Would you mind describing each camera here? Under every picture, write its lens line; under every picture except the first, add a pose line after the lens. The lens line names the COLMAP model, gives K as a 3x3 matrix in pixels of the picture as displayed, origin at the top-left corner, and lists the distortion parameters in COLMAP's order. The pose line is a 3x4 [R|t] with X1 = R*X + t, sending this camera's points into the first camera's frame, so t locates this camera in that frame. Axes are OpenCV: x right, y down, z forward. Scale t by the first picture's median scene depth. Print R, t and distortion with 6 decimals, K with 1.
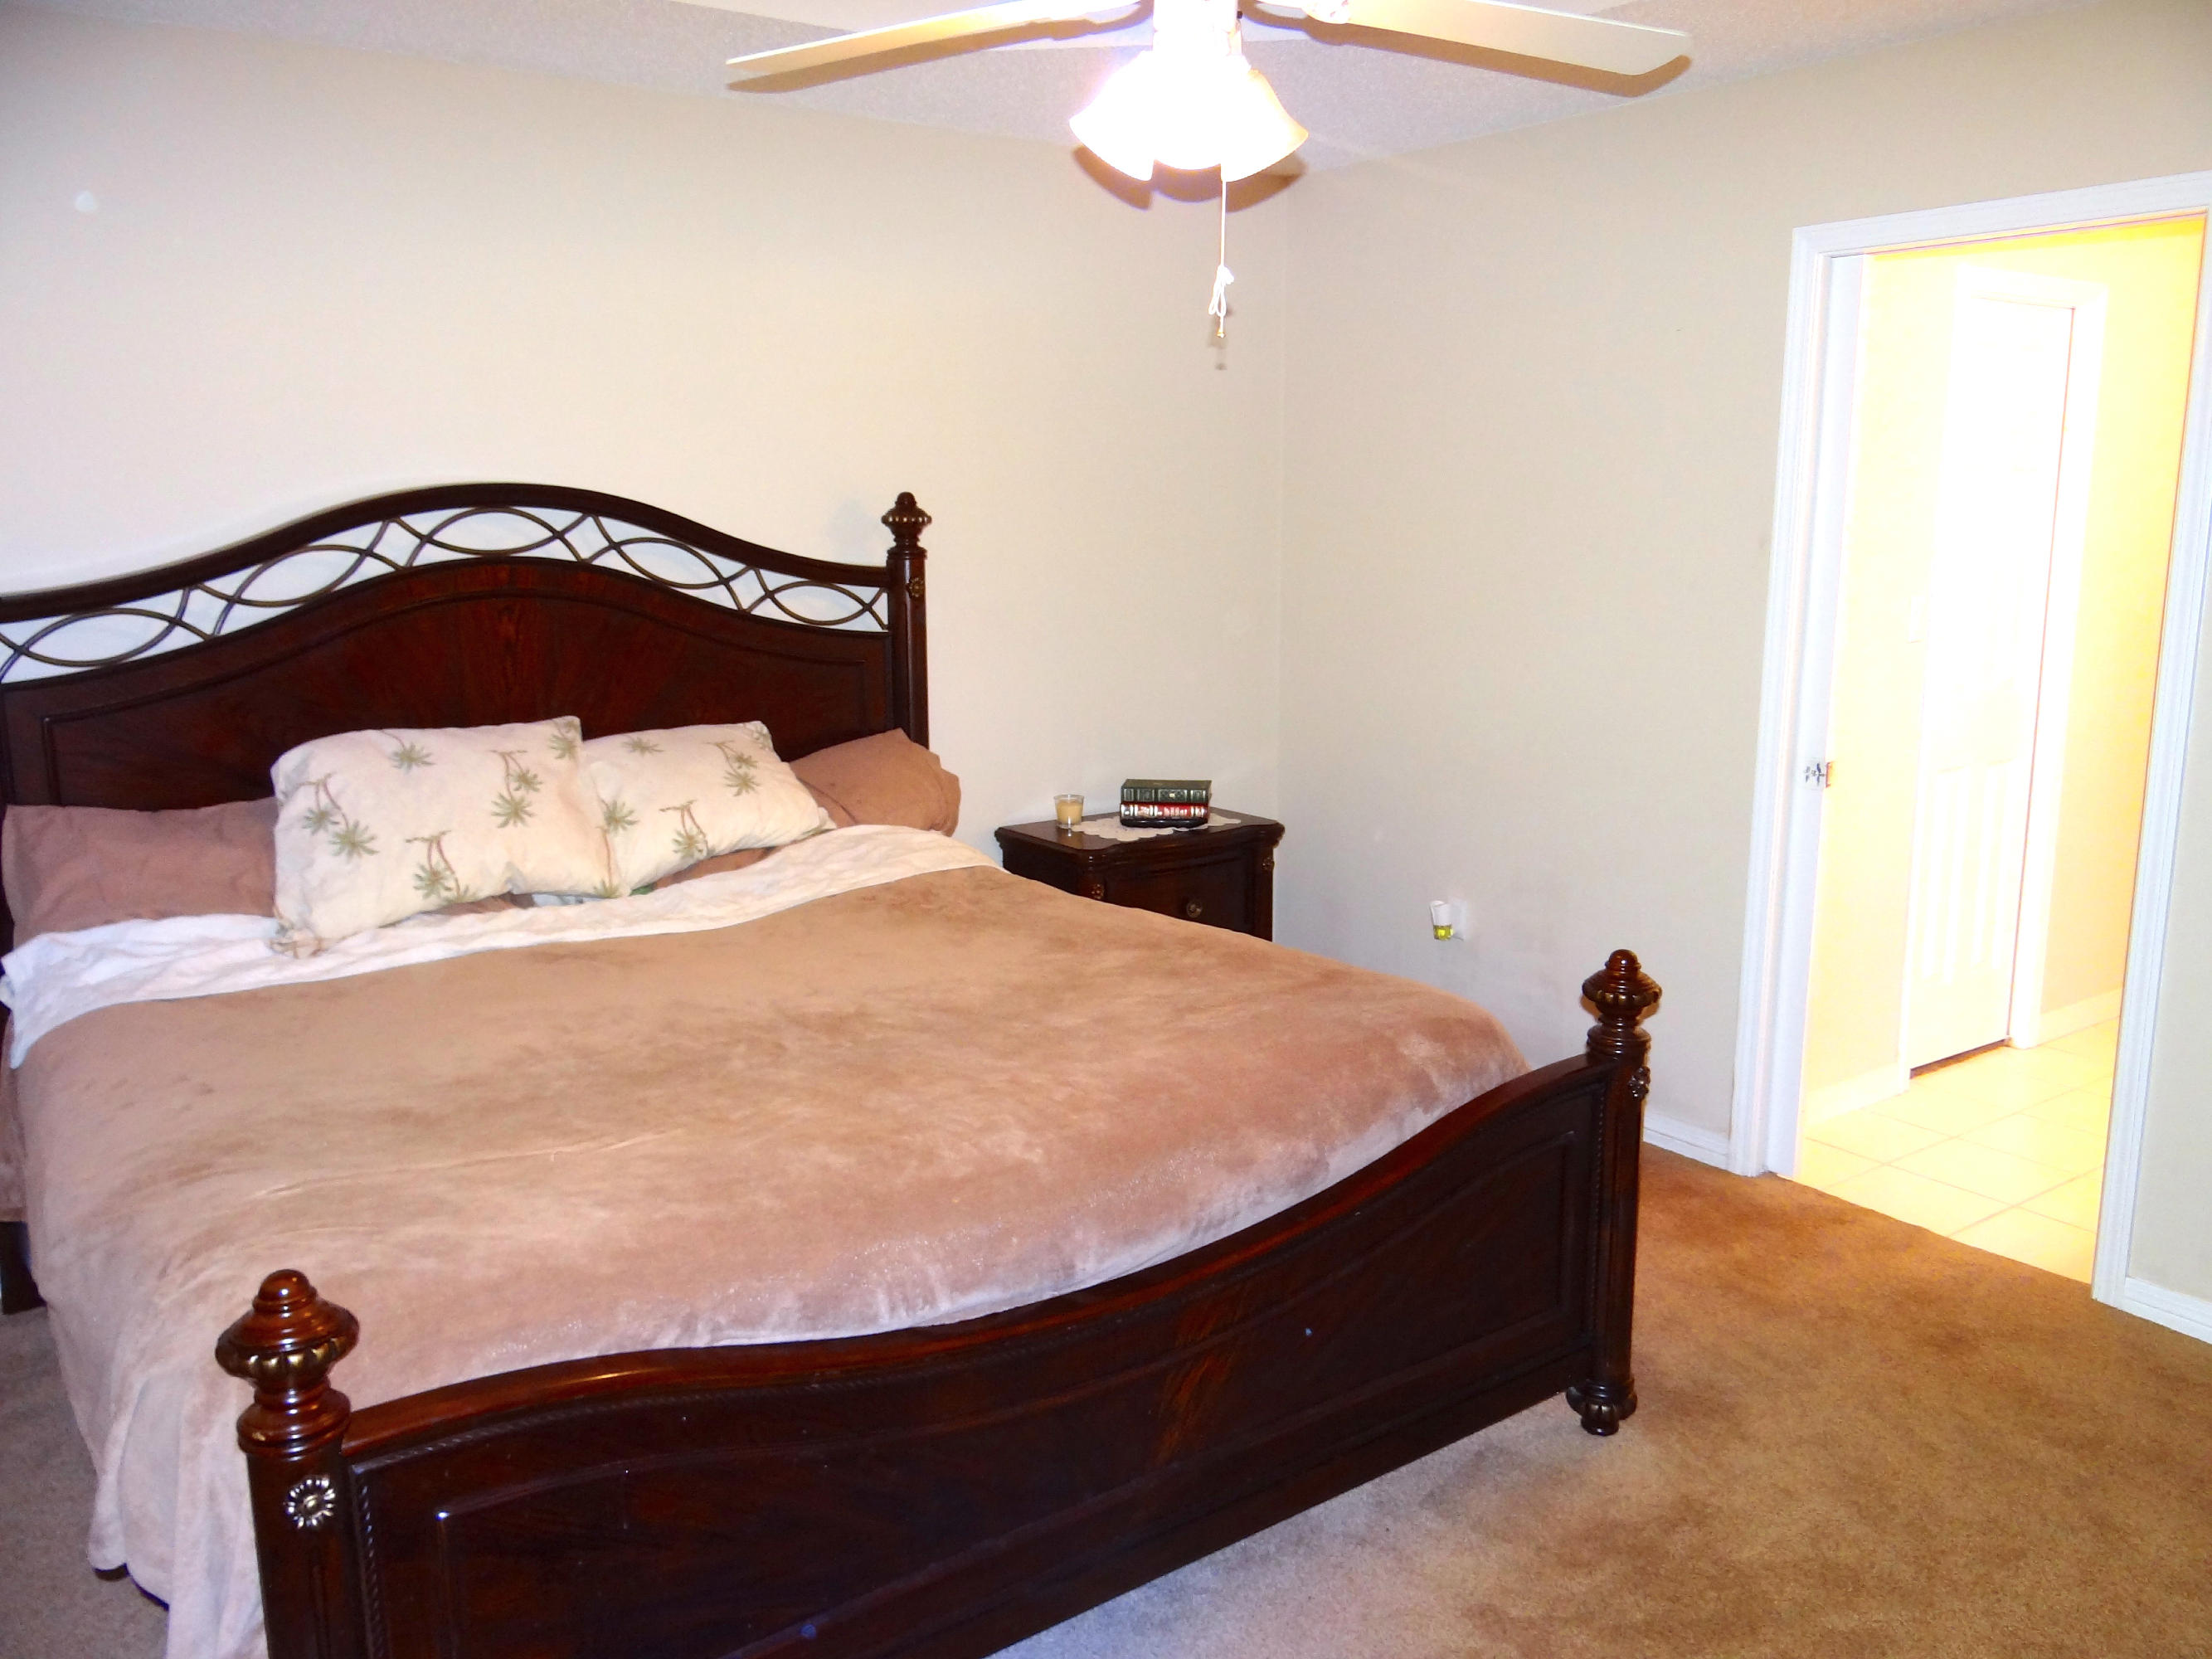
lens RADIAL K [[1774.7, 0, 1111.6], [0, 1774.7, 813.4], [0, 0, 1]] dist [0.005329, 0.005367]
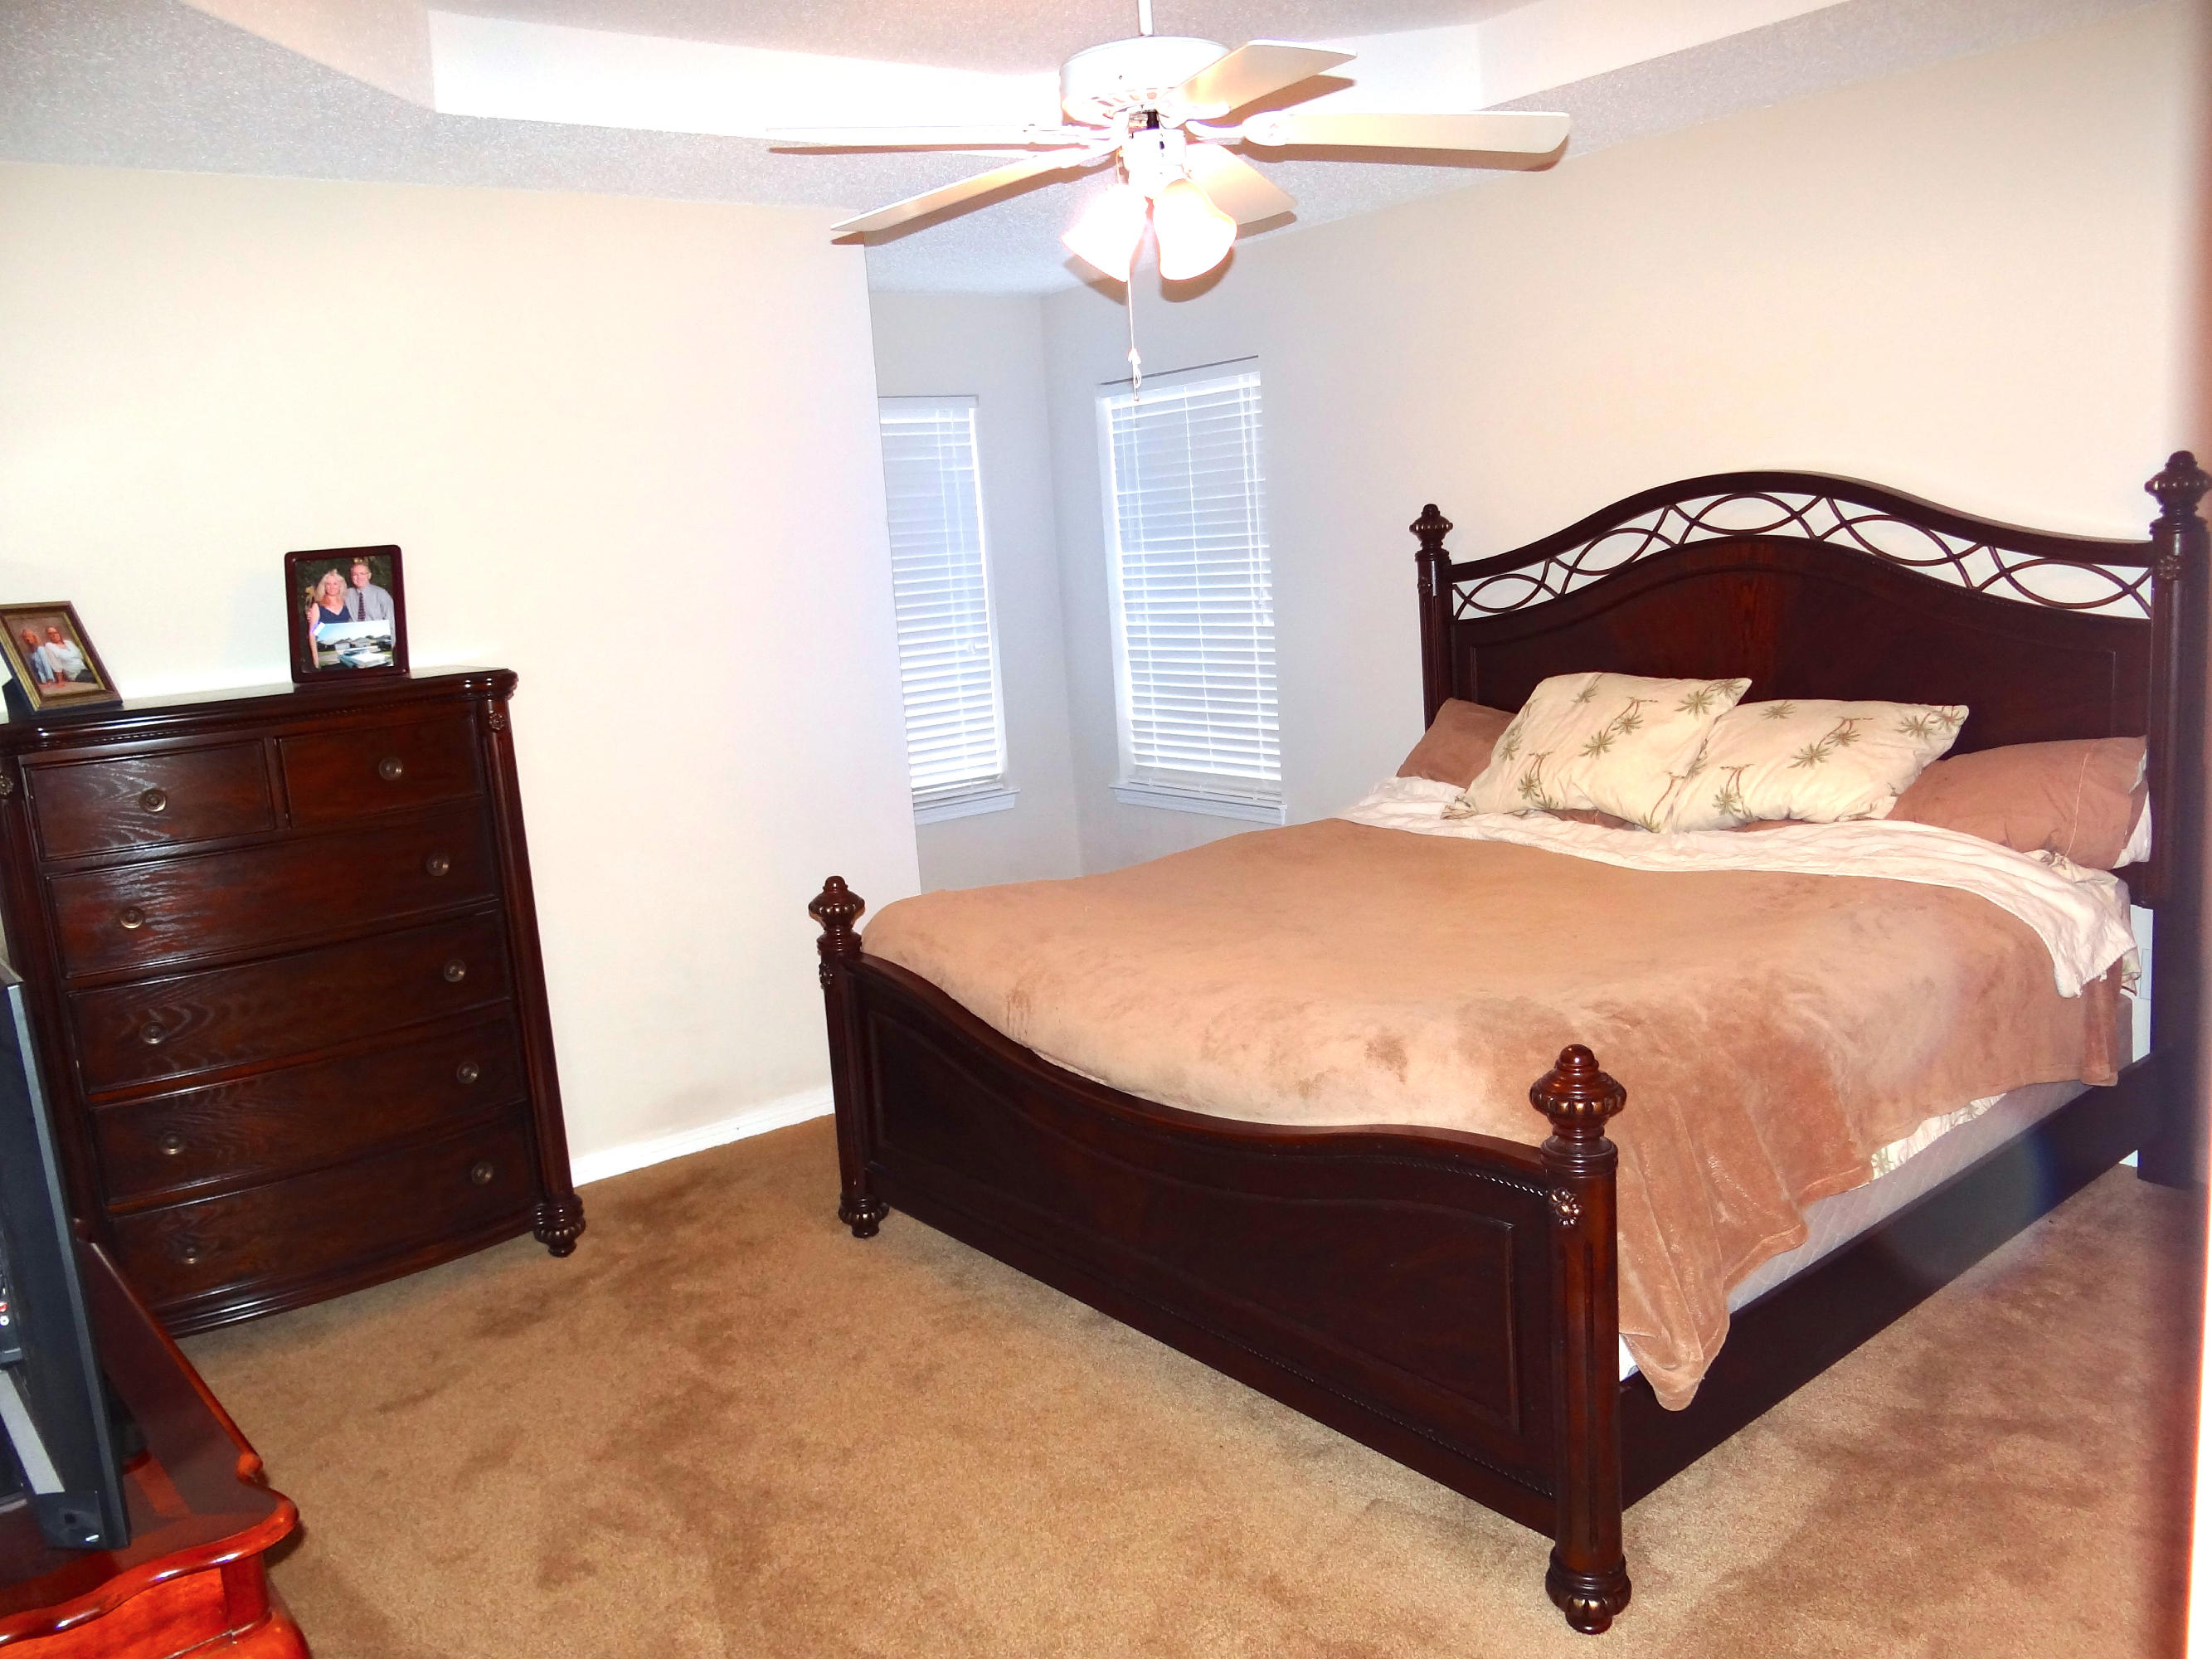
lens RADIAL K [[1774.7, 0, 1111.6], [0, 1774.7, 813.4], [0, 0, 1]] dist [0.005329, 0.005367]
pose [[0.056706, 0.164397, -0.984763, 0.785819], [-0.112330, 0.981138, 0.157324, -0.101270], [0.992052, 0.101698, 0.074103, 0.516899]]
